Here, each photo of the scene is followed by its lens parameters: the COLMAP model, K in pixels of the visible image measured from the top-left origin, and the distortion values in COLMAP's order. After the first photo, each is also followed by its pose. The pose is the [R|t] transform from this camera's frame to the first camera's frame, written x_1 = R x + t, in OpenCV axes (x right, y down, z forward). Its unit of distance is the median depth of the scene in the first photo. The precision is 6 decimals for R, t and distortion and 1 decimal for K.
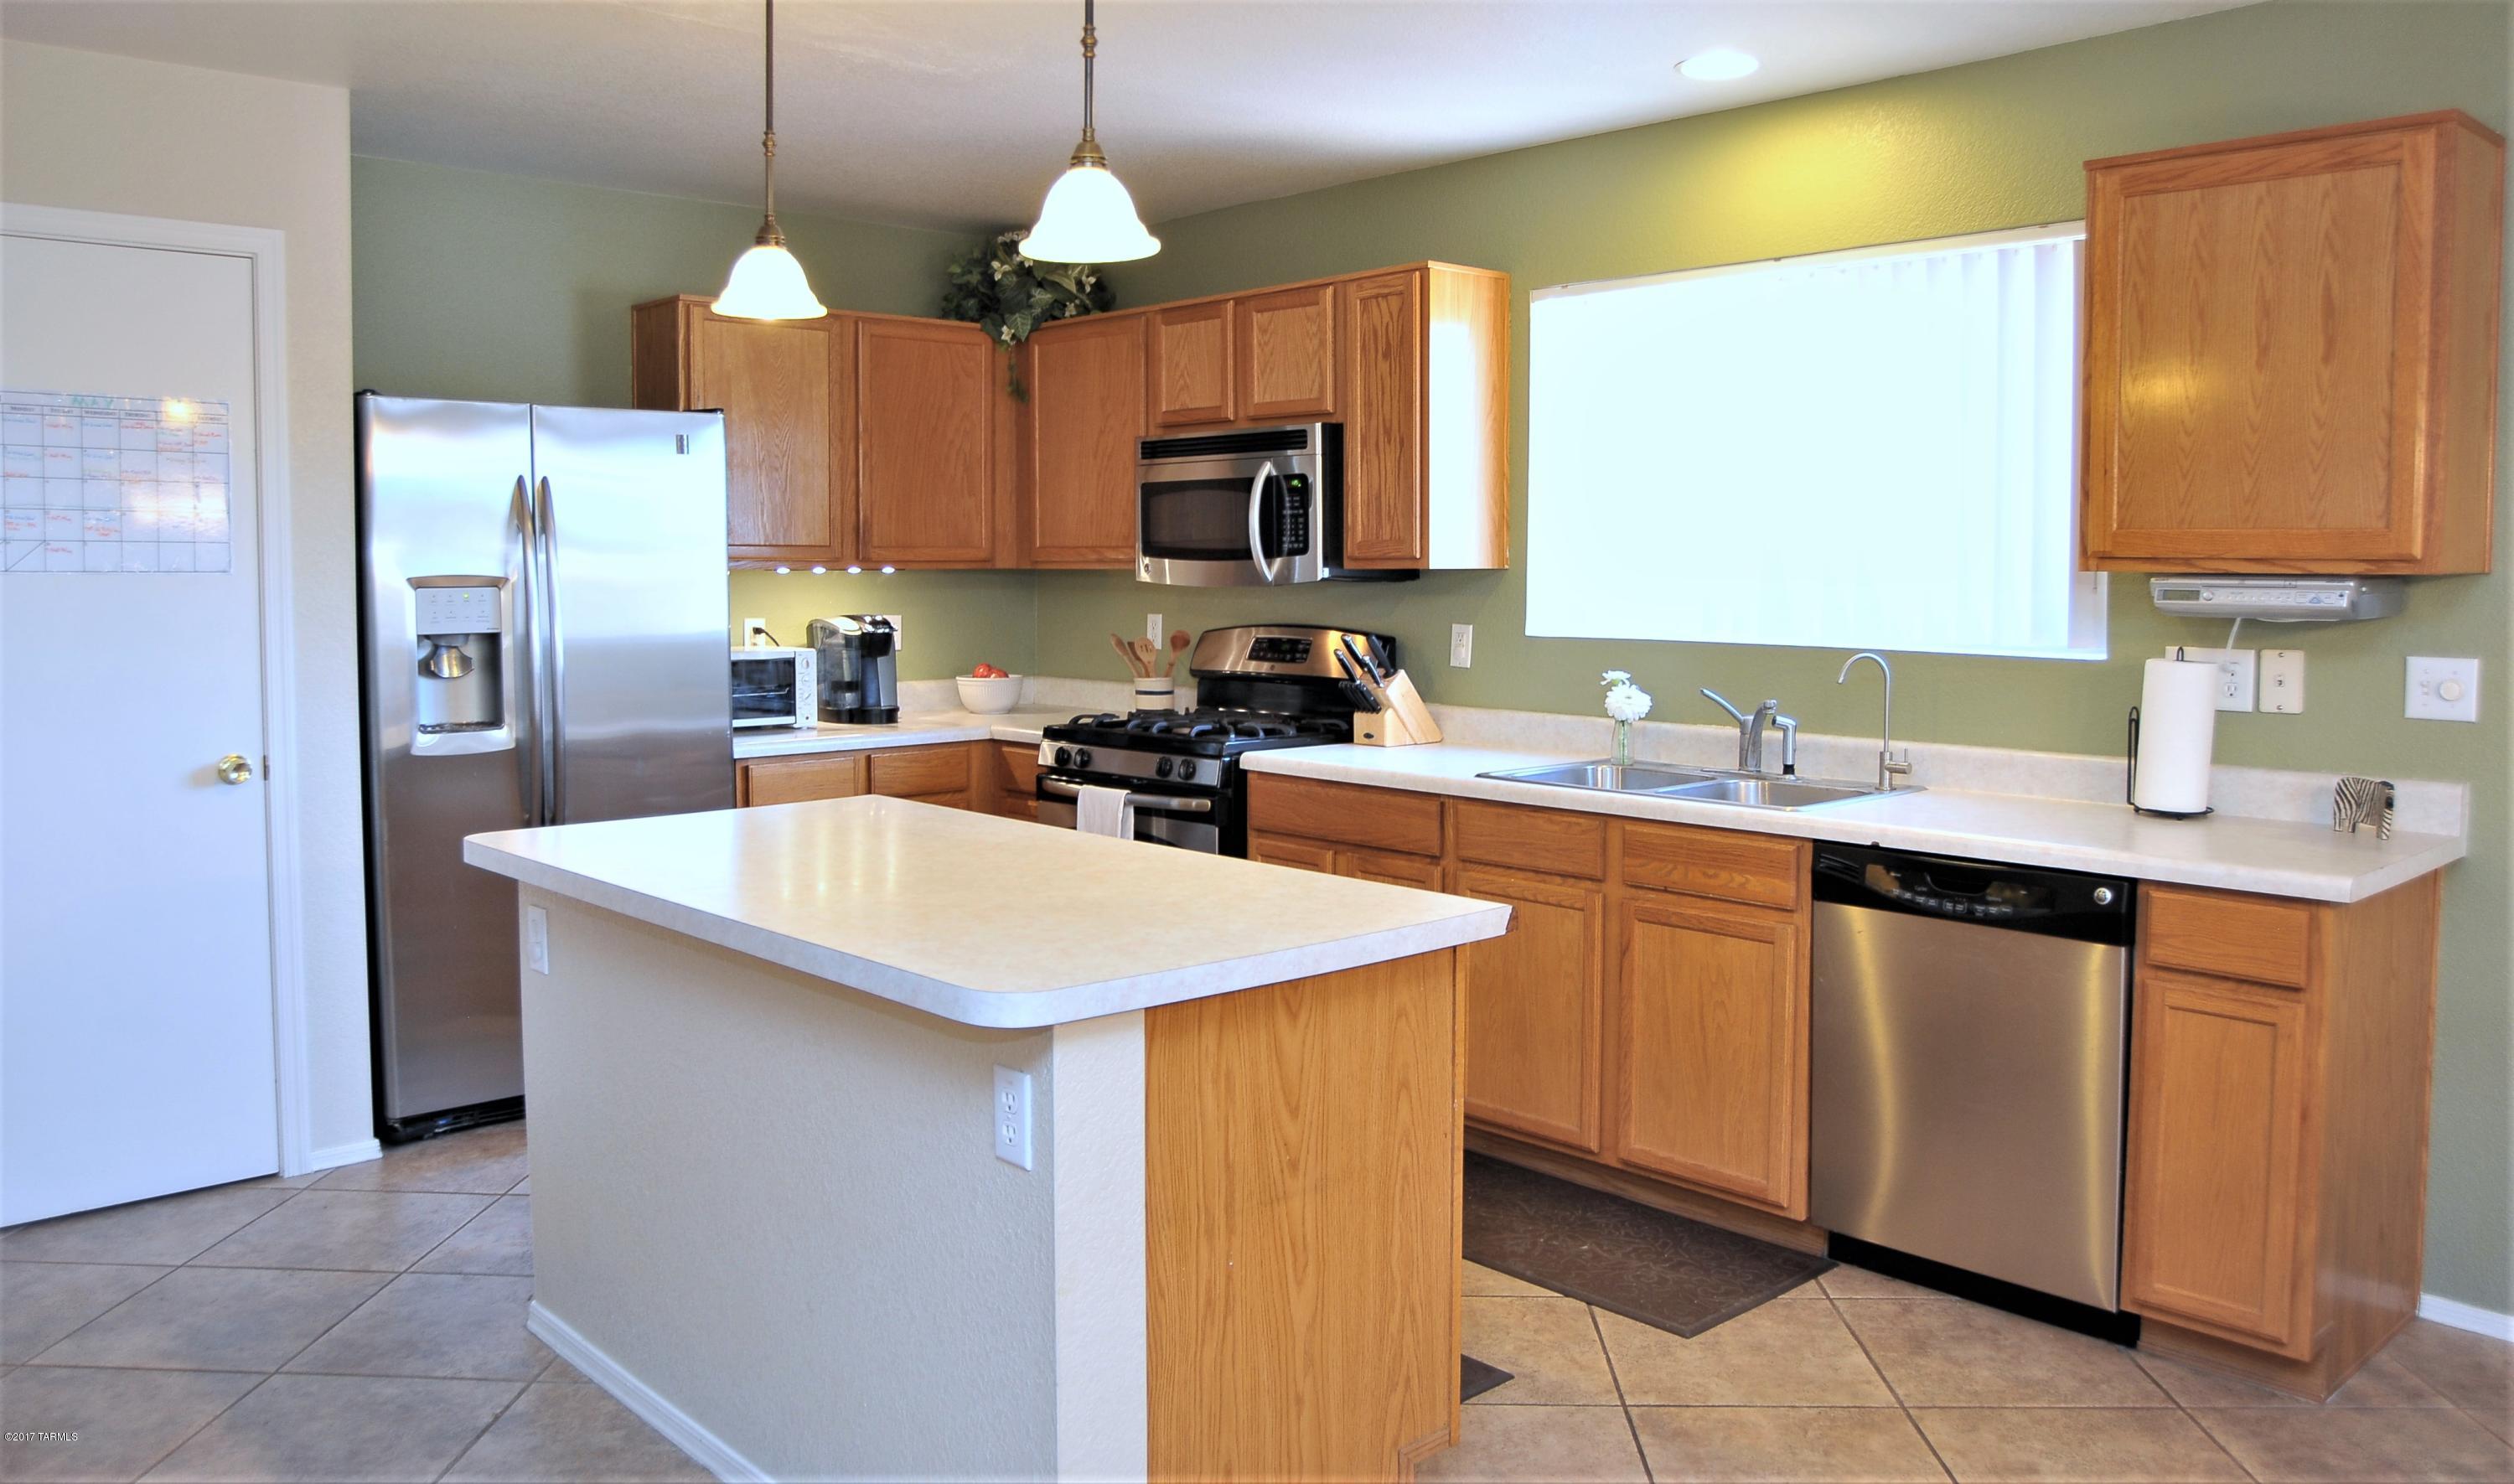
lens RADIAL K [[1934.2, 0, 1210.1], [0, 1934.2, 668.8], [0, 0, 1]] dist [0.000375, -0.001399]
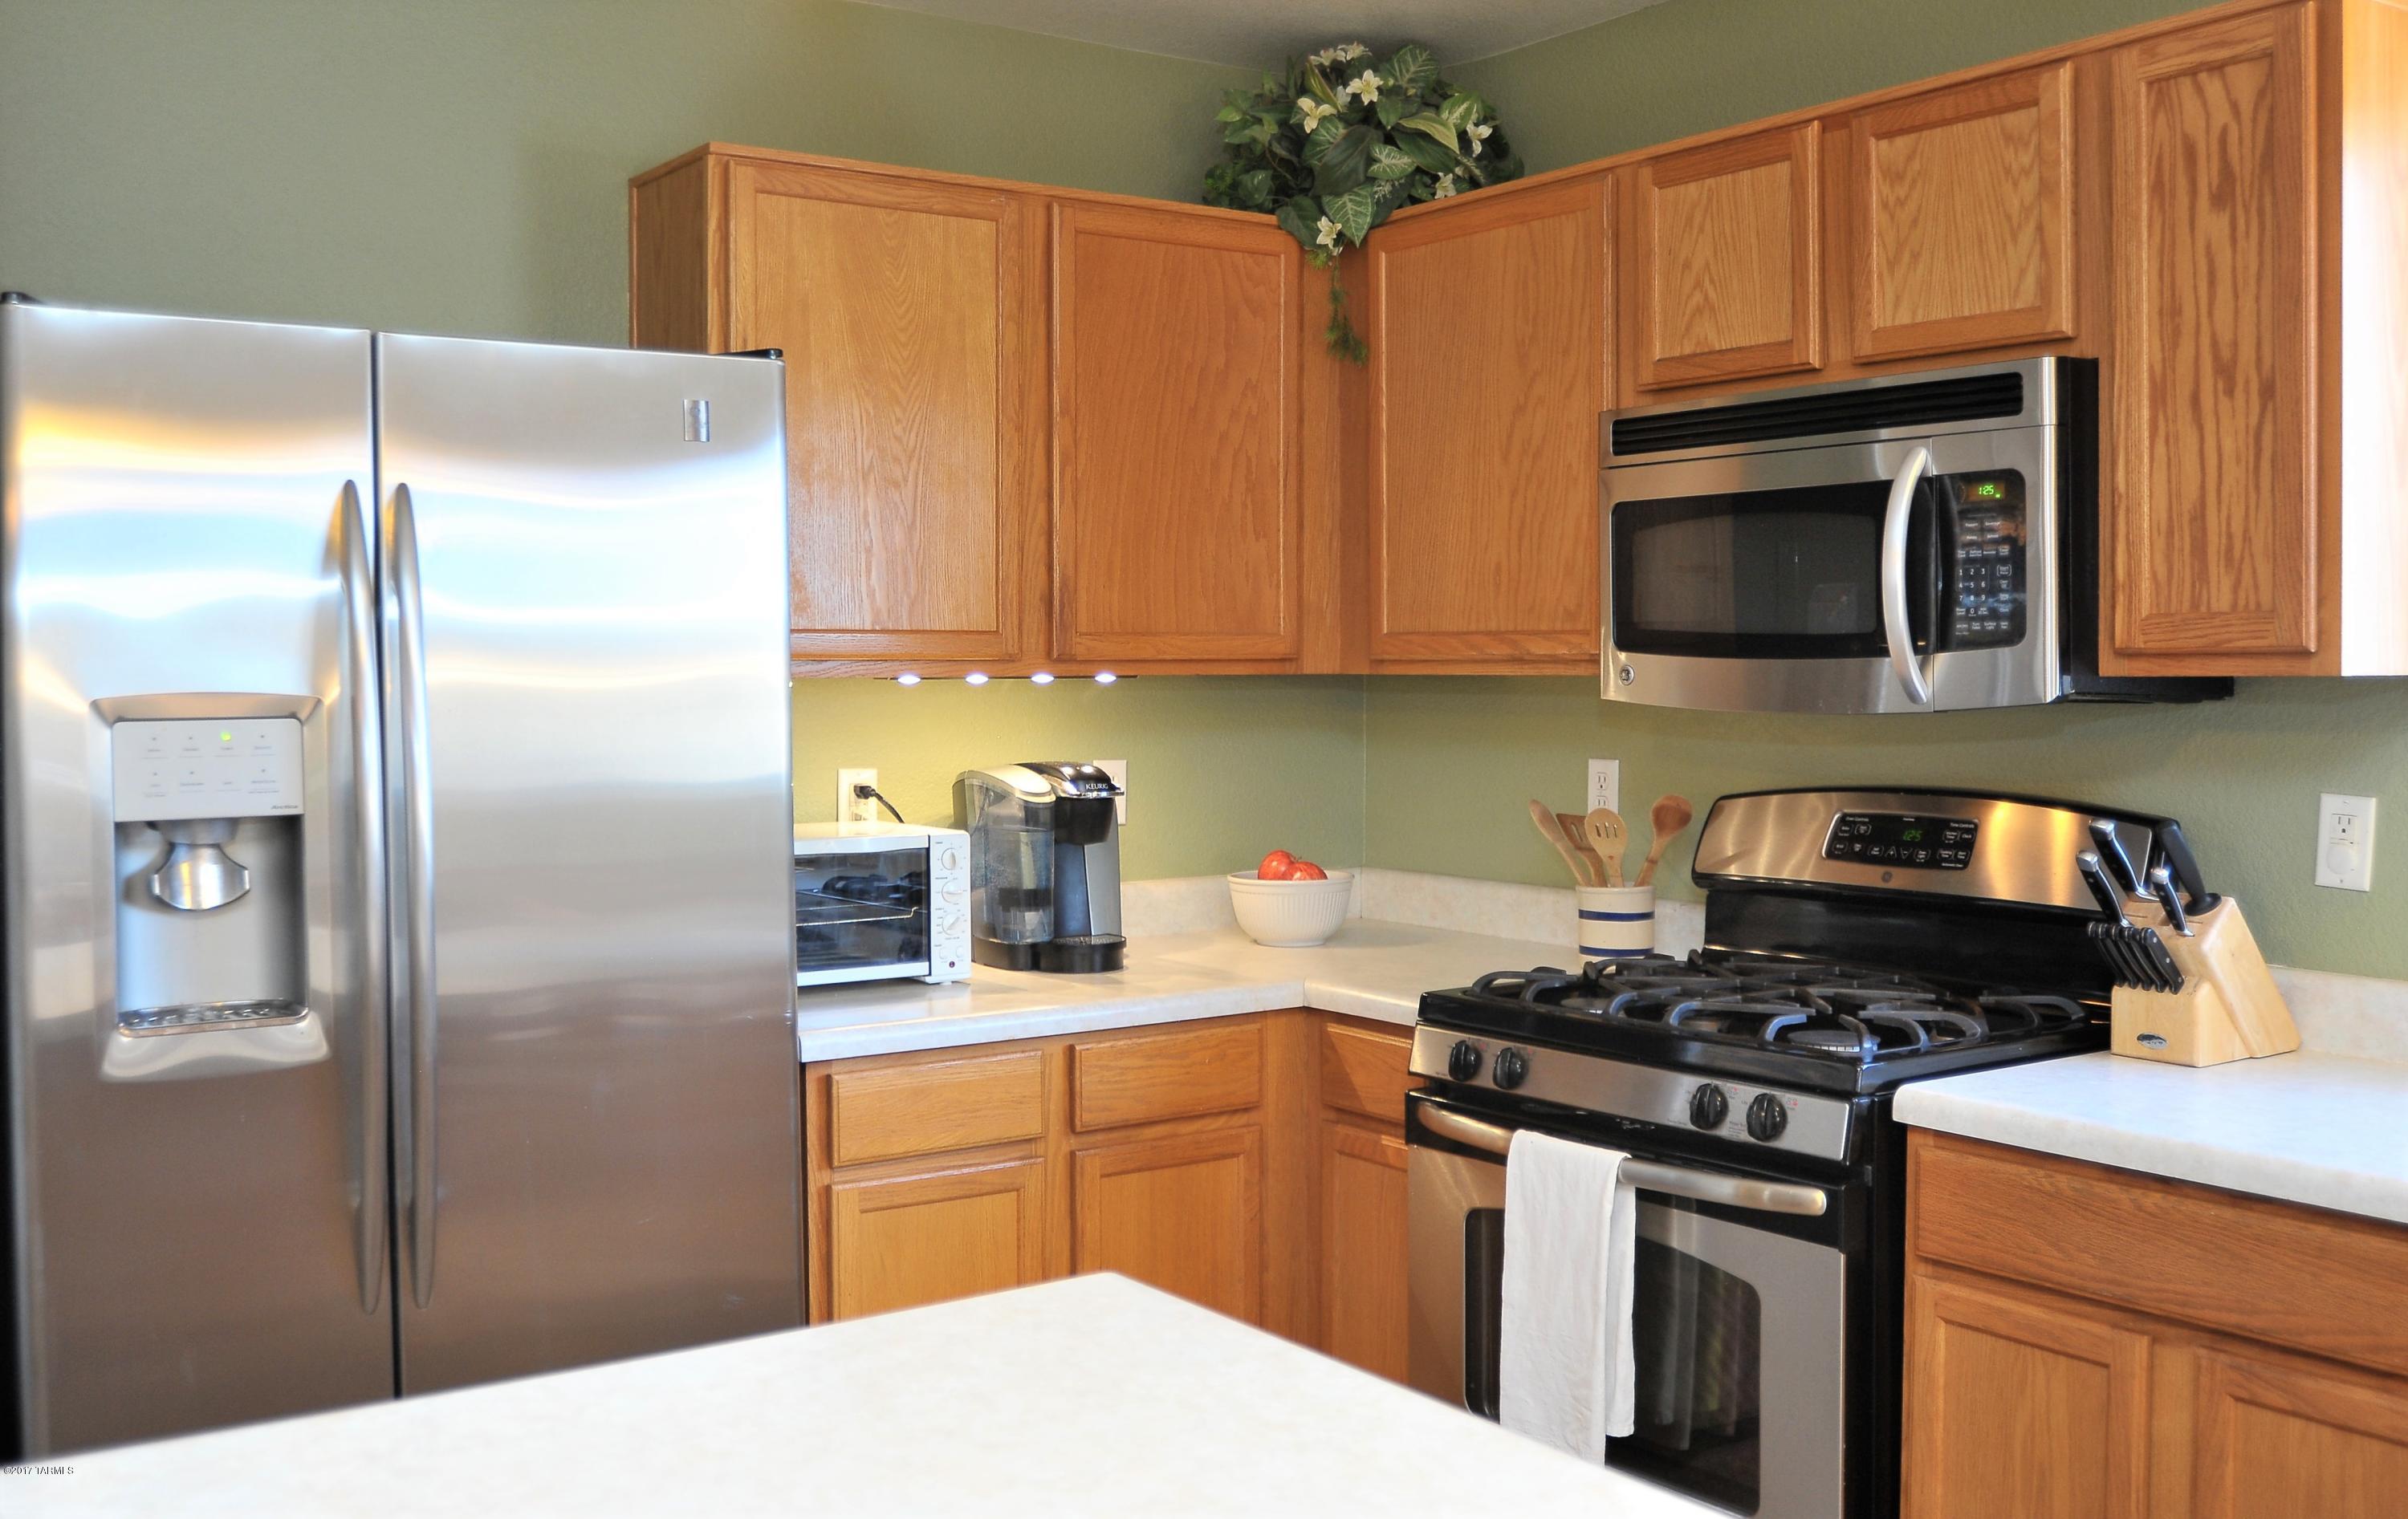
lens RADIAL K [[2421.6, 0, 1203.7], [0, 2421.6, 754.0], [0, 0, 1]] dist [0.058979, 0.000000]
pose [[0.993998, 0.002516, -0.109371, -0.074162], [-0.004234, 0.999871, -0.015480, -0.022100], [0.109318, 0.015850, 0.993880, 0.380322]]
